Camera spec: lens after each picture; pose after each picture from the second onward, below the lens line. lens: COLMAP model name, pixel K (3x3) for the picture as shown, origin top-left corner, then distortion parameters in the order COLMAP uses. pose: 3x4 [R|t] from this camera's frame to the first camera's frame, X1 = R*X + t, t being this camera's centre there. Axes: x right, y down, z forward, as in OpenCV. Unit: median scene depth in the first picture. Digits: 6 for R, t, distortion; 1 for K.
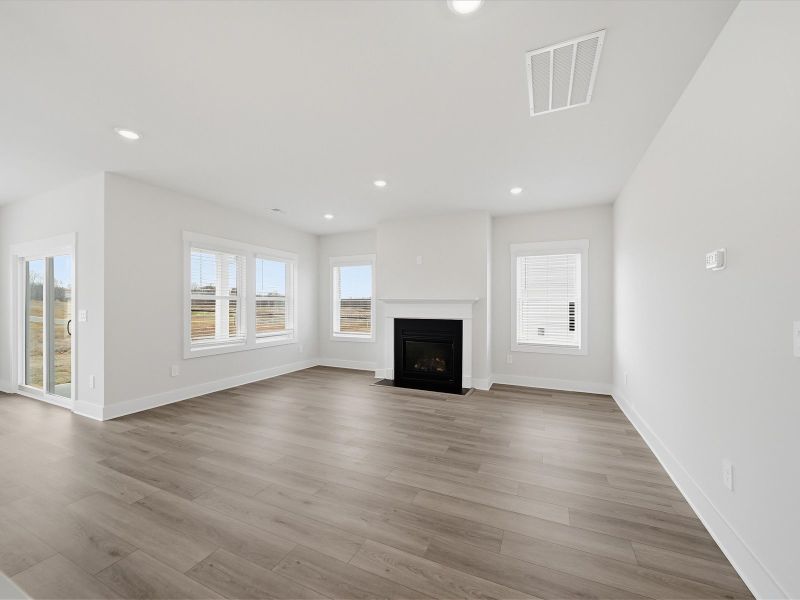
lens RADIAL K [[320.8, 0, 401.3], [0, 320.8, 306.0], [0, 0, 1]] dist [-0.002803, -0.000563]
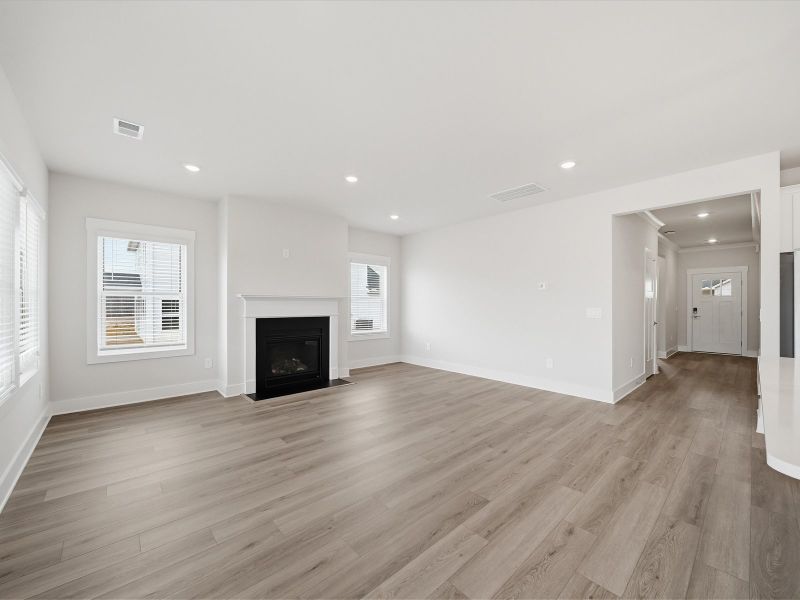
lens RADIAL K [[320.8, 0, 401.3], [0, 320.8, 306.0], [0, 0, 1]] dist [-0.002803, -0.000563]
pose [[0.396536, -0.006889, 0.917993, -0.703012], [-0.000546, 0.999970, 0.007740, 0.000130], [-0.918019, -0.003571, 0.396520, 0.364438]]
